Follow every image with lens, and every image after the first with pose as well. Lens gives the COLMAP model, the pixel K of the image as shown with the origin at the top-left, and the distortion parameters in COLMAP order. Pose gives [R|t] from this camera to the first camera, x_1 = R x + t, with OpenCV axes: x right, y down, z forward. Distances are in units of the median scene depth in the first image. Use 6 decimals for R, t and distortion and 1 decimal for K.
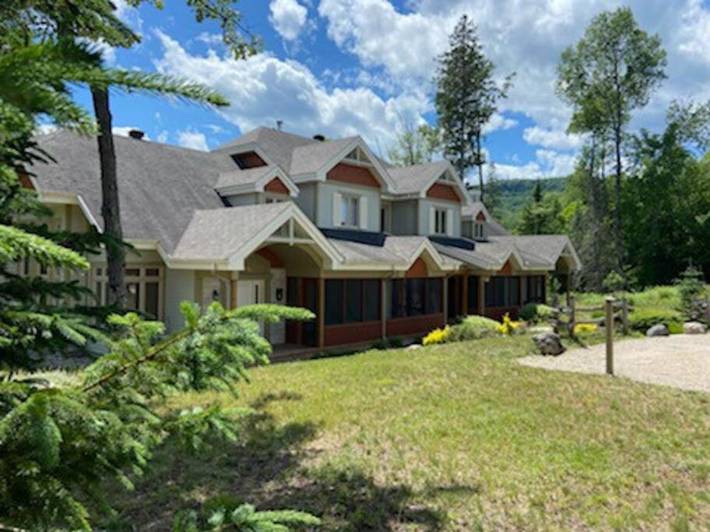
lens RADIAL K [[652.3, 0, 355.0], [0, 652.3, 266.0], [0, 0, 1]] dist [0.073528, 0.001068]
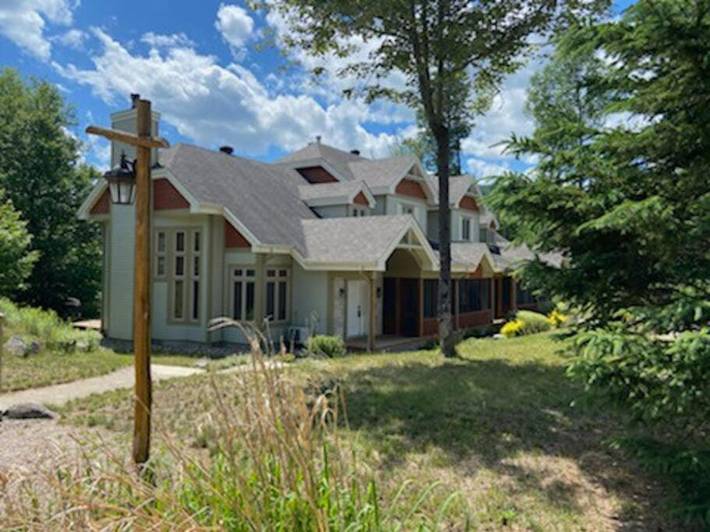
lens RADIAL K [[652.3, 0, 355.0], [0, 652.3, 266.0], [0, 0, 1]] dist [0.073528, 0.001068]
pose [[0.992459, -0.000193, 0.122577, -0.115543], [0.000988, 0.999979, -0.006425, 0.001471], [-0.122573, 0.006498, 0.992438, -0.055855]]
